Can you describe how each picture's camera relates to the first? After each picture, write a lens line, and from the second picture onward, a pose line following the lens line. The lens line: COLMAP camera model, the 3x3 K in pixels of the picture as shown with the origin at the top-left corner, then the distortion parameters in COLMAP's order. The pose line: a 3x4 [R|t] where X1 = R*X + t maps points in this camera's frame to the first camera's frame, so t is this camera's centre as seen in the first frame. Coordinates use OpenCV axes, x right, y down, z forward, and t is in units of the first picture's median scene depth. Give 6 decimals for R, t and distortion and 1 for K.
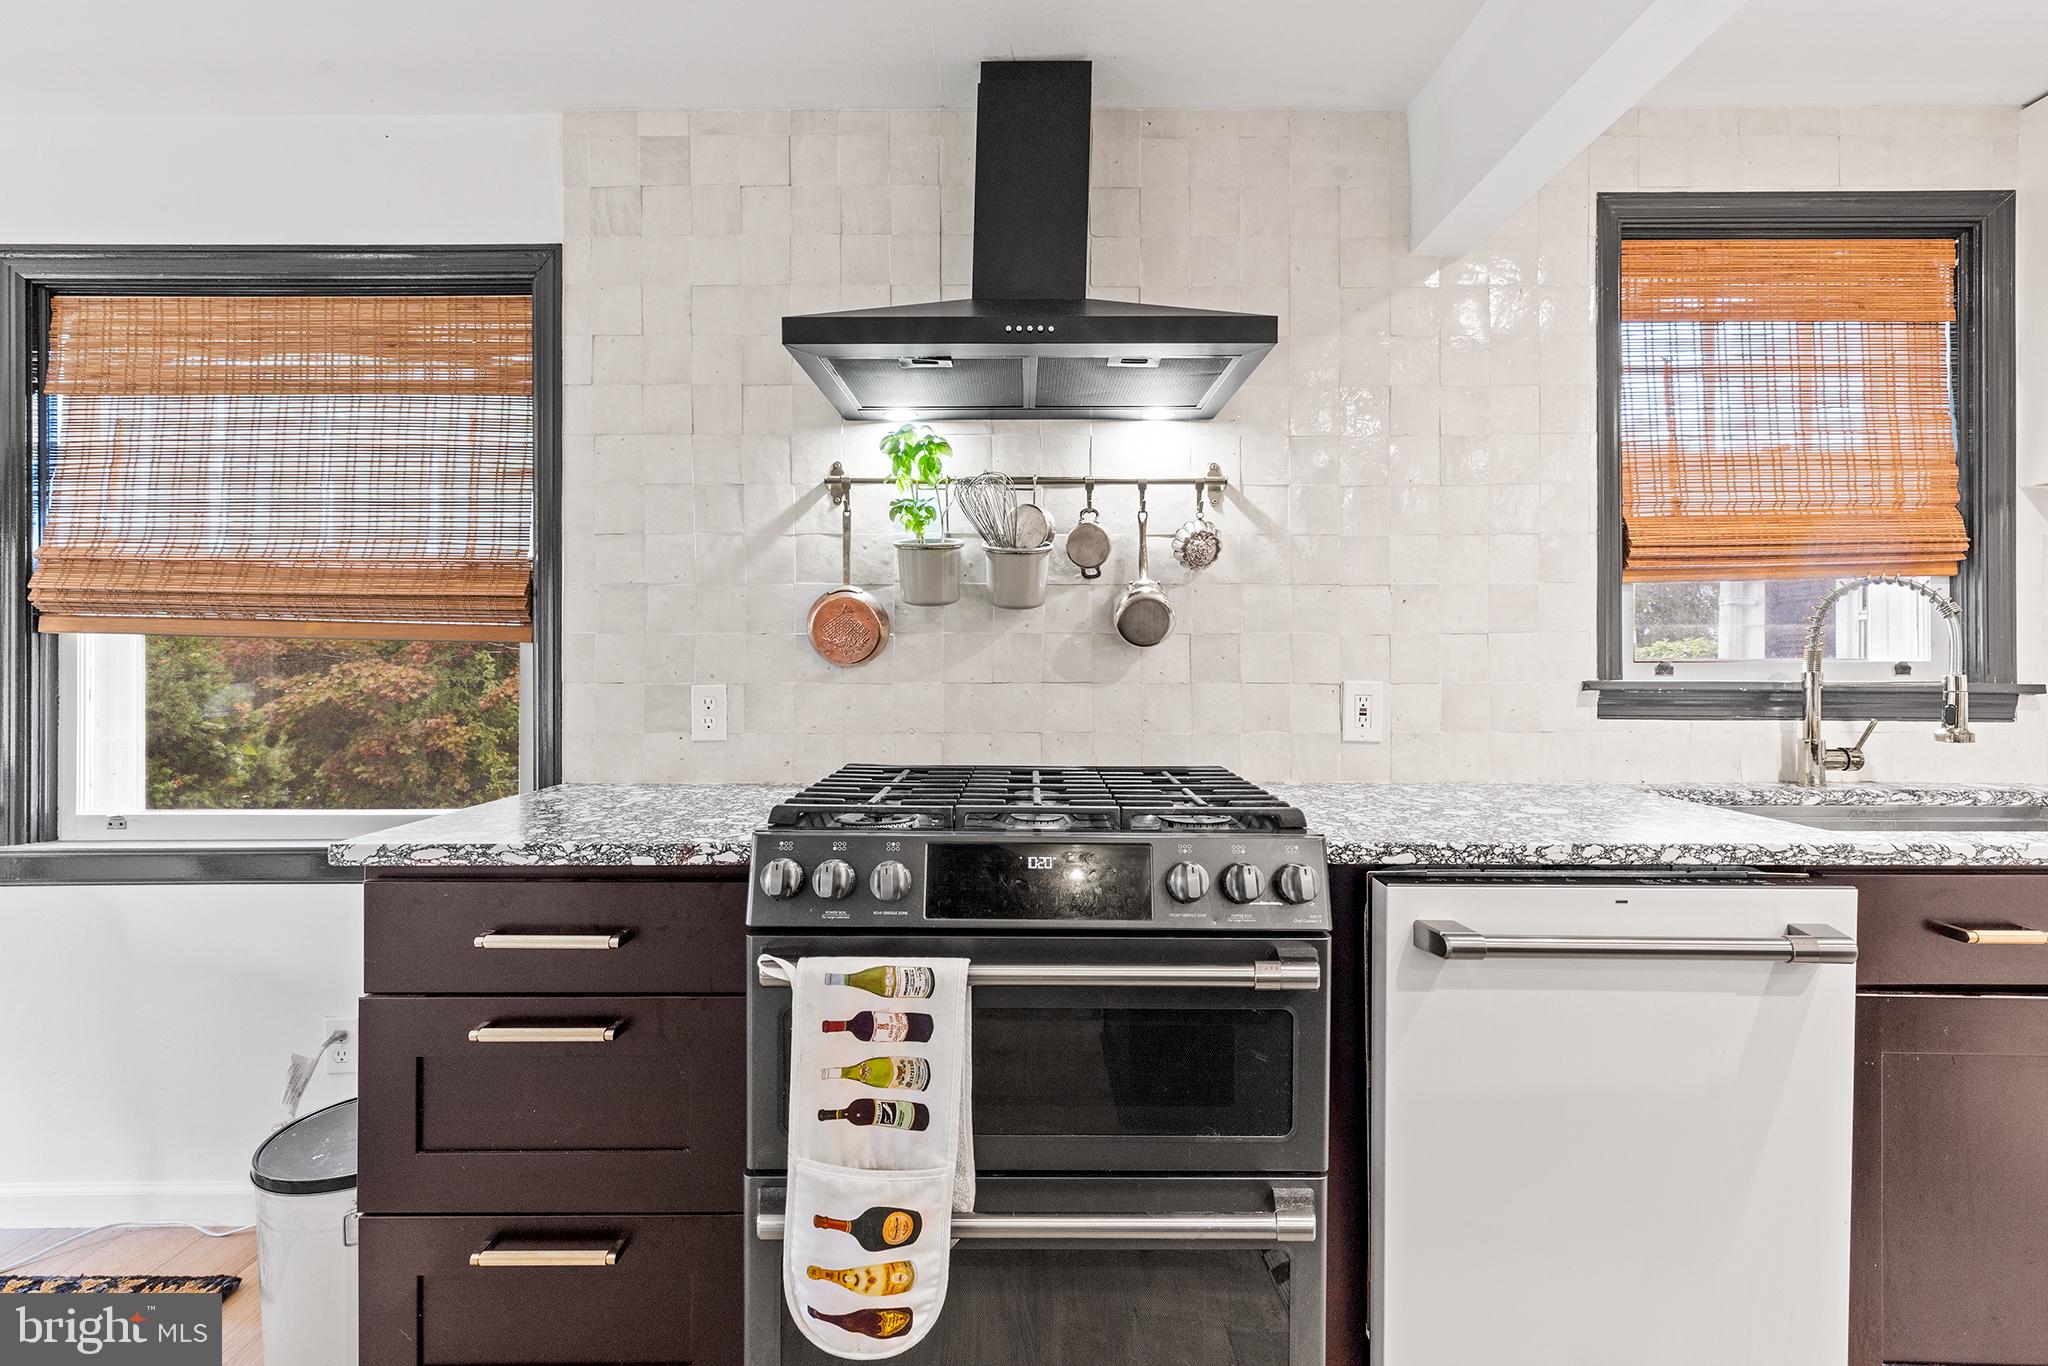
lens RADIAL K [[934.0, 0, 1020.4], [0, 934.0, 686.8], [0, 0, 1]] dist [-0.000205, 0.000097]
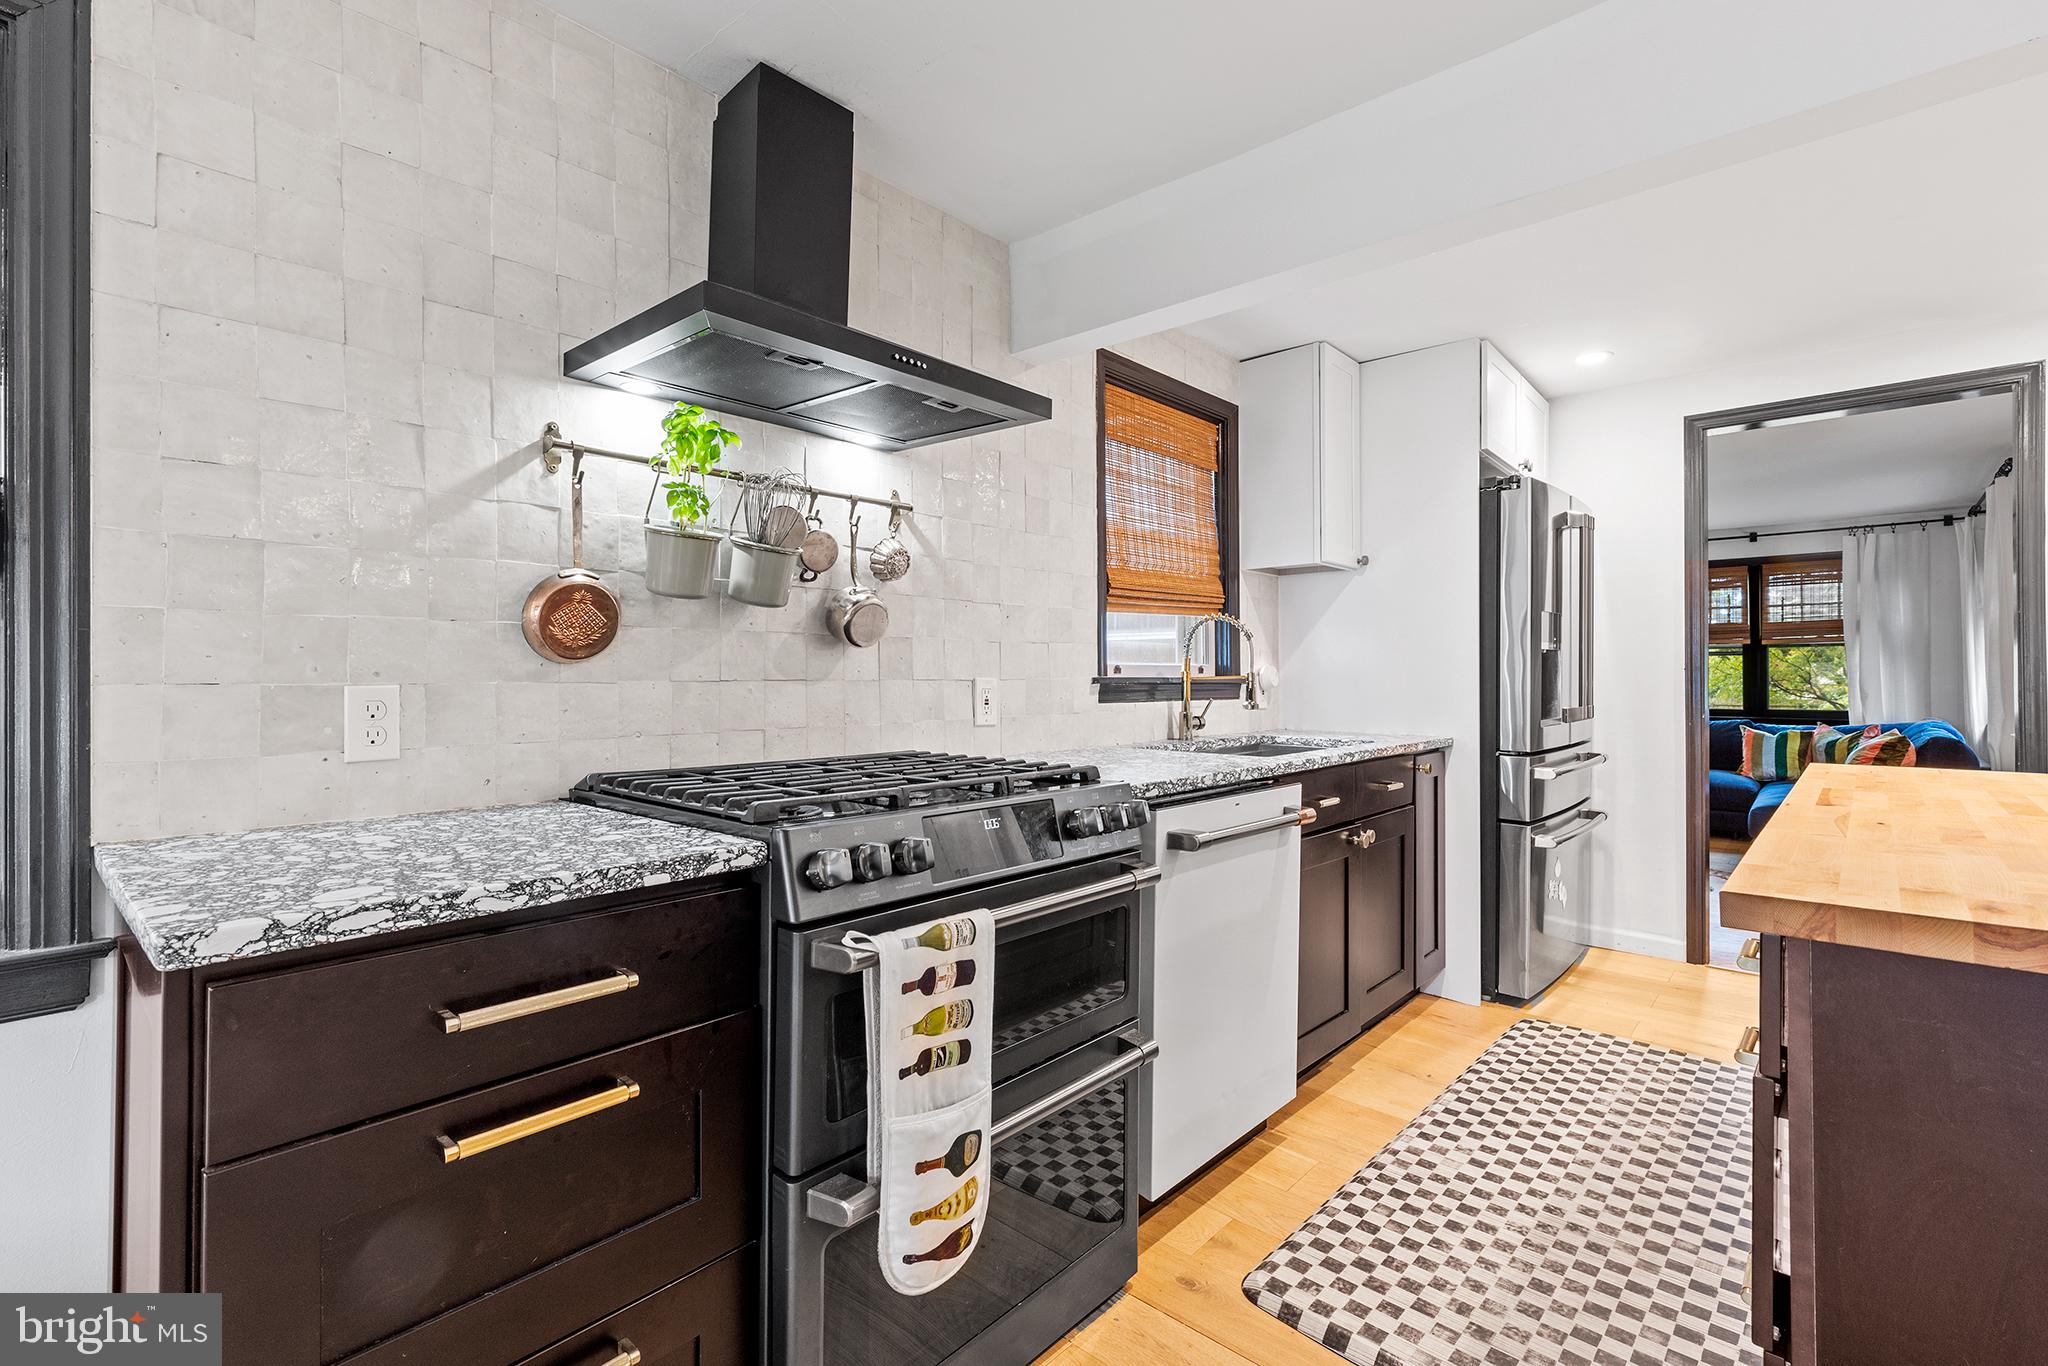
lens RADIAL K [[972.7, 0, 1024.0], [0, 972.7, 683.0], [0, 0, 1]] dist [0.023843, -0.012879]
pose [[0.644194, -0.006439, 0.764835, -0.647447], [0.016701, 0.999845, -0.005649, 0.009856], [-0.764680, 0.016413, 0.644201, 0.106467]]
